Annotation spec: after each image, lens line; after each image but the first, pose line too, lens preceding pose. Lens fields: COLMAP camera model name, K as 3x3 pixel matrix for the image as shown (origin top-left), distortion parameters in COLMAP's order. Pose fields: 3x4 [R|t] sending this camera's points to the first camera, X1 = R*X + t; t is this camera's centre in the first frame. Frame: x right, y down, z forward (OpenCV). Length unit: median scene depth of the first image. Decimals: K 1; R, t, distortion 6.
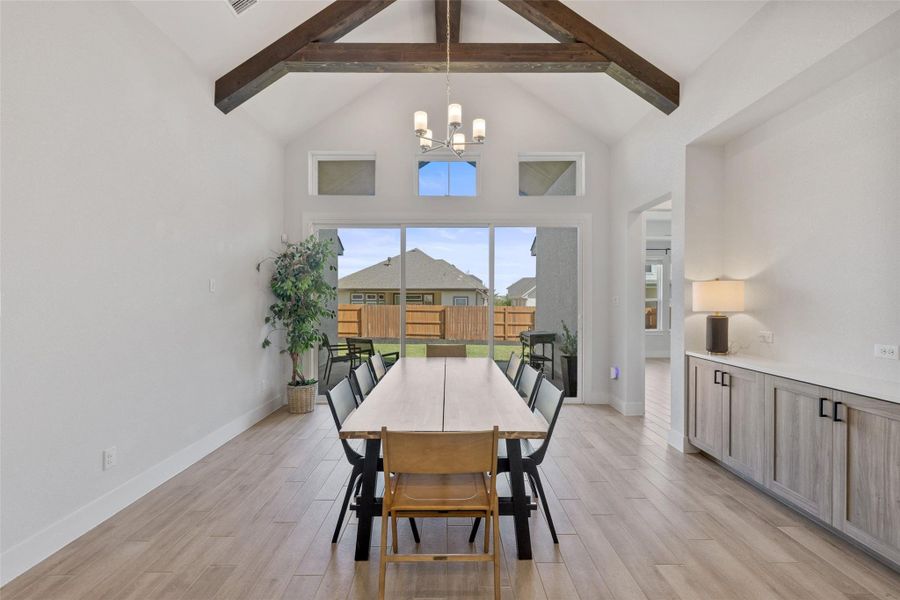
lens RADIAL K [[379.8, 0, 446.4], [0, 379.8, 303.6], [0, 0, 1]] dist [0.002236, 0.000447]
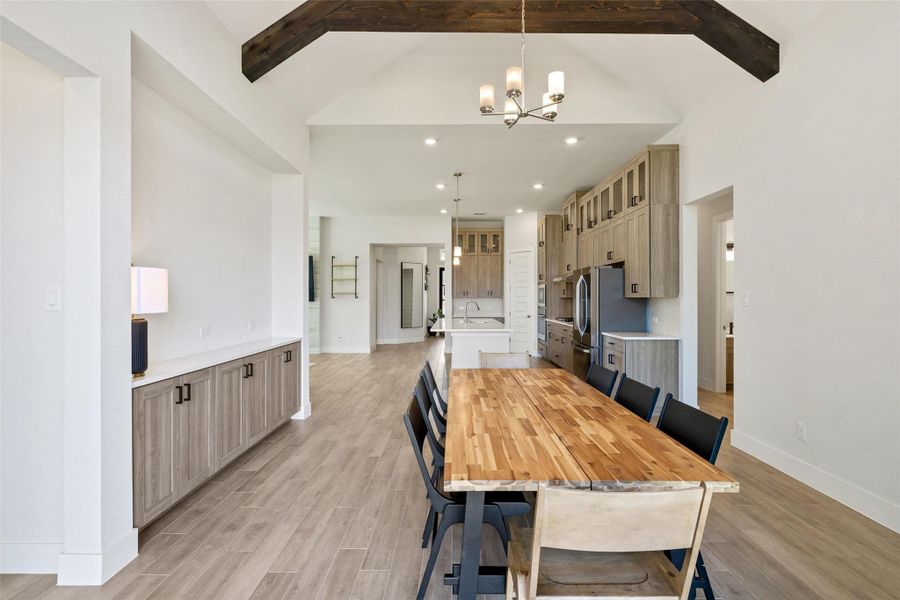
lens RADIAL K [[453.9, 0, 448.0], [0, 453.9, 297.4], [0, 0, 1]] dist [-0.003730, 0.001510]
pose [[-0.999970, -0.001754, 0.007572, 0.167971], [-0.001699, 0.999973, 0.007196, -0.014278], [-0.007585, 0.007183, -0.999945, 2.069777]]
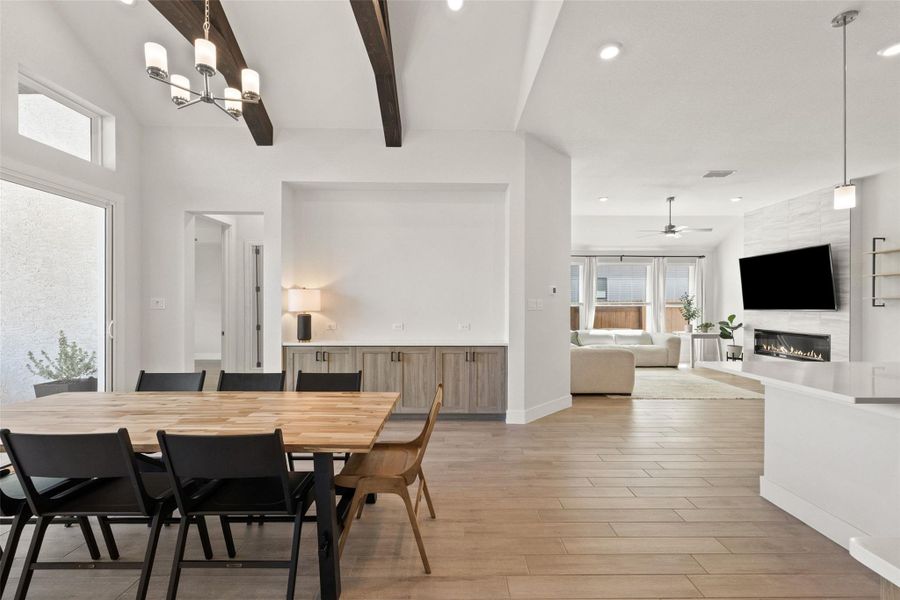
lens RADIAL K [[380.3, 0, 451.3], [0, 380.3, 305.3], [0, 0, 1]] dist [-0.001535, -0.000305]
pose [[-0.010944, -0.002537, 0.999937, -0.732946], [0.004997, 0.999984, 0.002592, -0.001856], [-0.999928, 0.005025, -0.010931, 0.507154]]
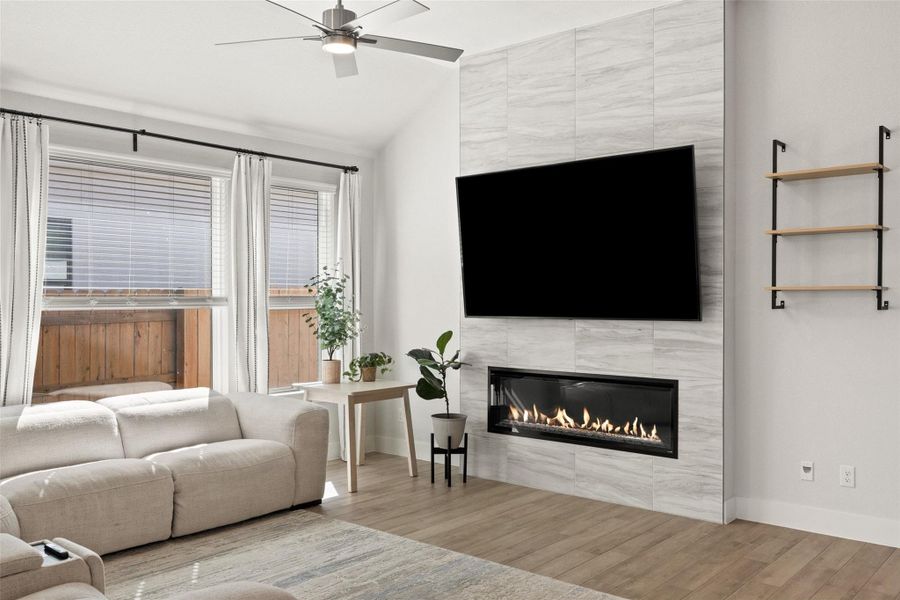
lens RADIAL K [[777.3, 0, 457.0], [0, 777.3, 305.3], [0, 0, 1]] dist [0.003501, 0.008112]
pose [[-0.769331, -0.008077, 0.638799, 0.625432], [0.003772, 0.999845, 0.017185, -0.017396], [-0.638839, 0.015631, -0.769181, 0.002395]]
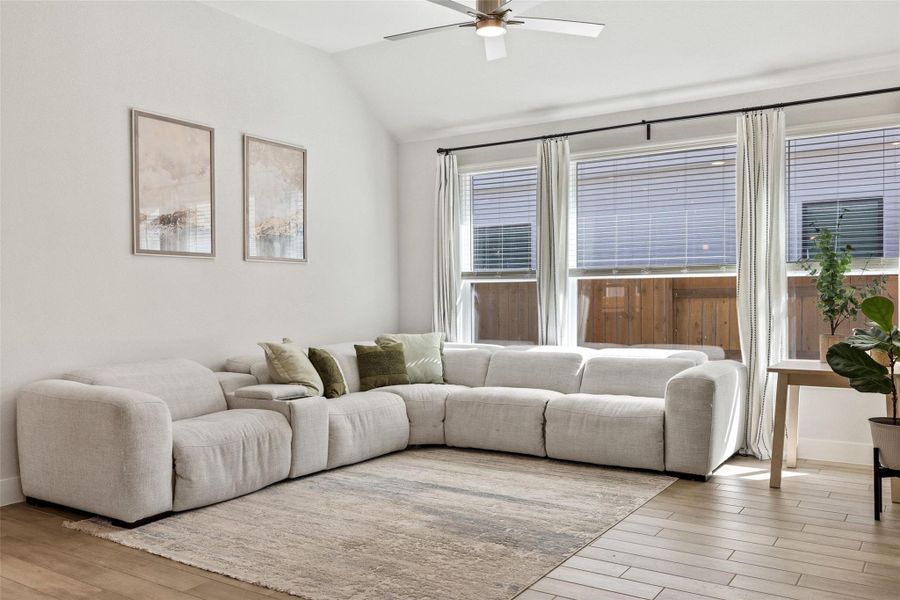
lens RADIAL K [[762.8, 0, 474.8], [0, 762.8, 311.0], [0, 0, 1]] dist [0.002456, 0.017615]
pose [[0.539160, -0.016652, 0.842039, 0.385769], [0.013652, 0.999846, 0.011032, 0.081357], [-0.842093, 0.005547, 0.539304, -1.610271]]
